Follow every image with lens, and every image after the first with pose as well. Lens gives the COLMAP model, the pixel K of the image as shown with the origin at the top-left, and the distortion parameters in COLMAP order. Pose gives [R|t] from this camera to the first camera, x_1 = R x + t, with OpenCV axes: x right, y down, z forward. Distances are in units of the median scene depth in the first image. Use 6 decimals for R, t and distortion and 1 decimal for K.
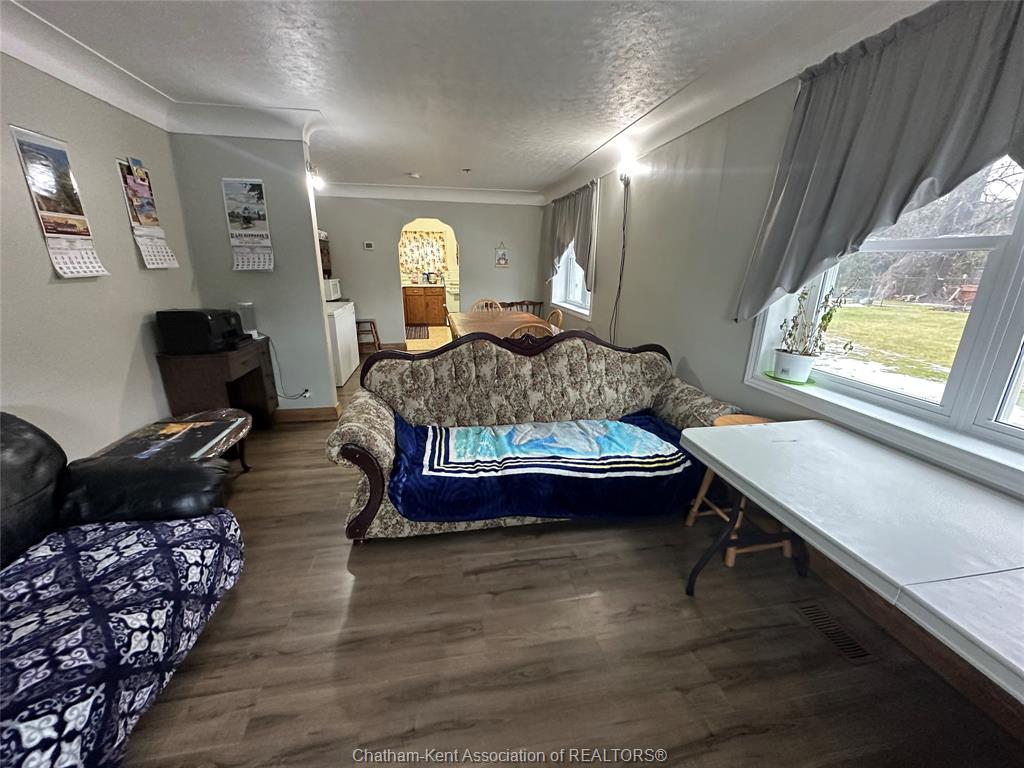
lens RADIAL K [[407.9, 0, 512.5], [0, 407.9, 382.4], [0, 0, 1]] dist [0.000397, 0.000033]
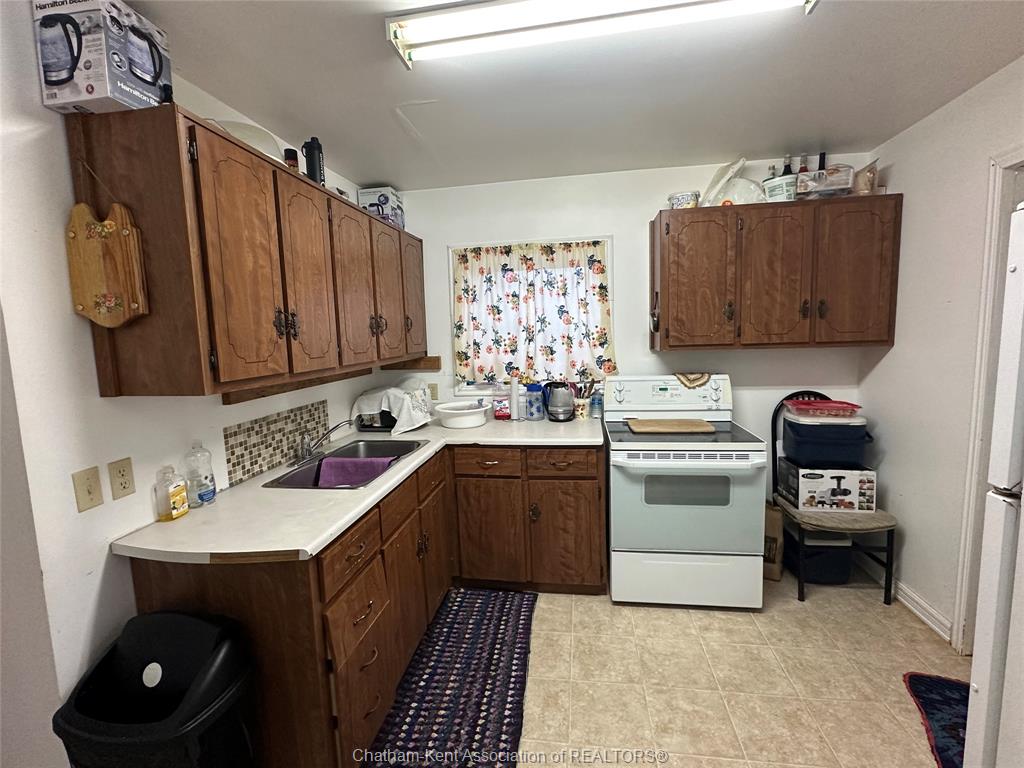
lens RADIAL K [[449.2, 0, 513.4], [0, 449.2, 382.3], [0, 0, 1]] dist [-0.000122, -0.000002]
pose [[0.946639, -0.005855, -0.322242, -0.128694], [-0.052764, 0.983530, -0.172874, -0.215091], [0.317946, 0.180652, 0.930739, 0.707002]]
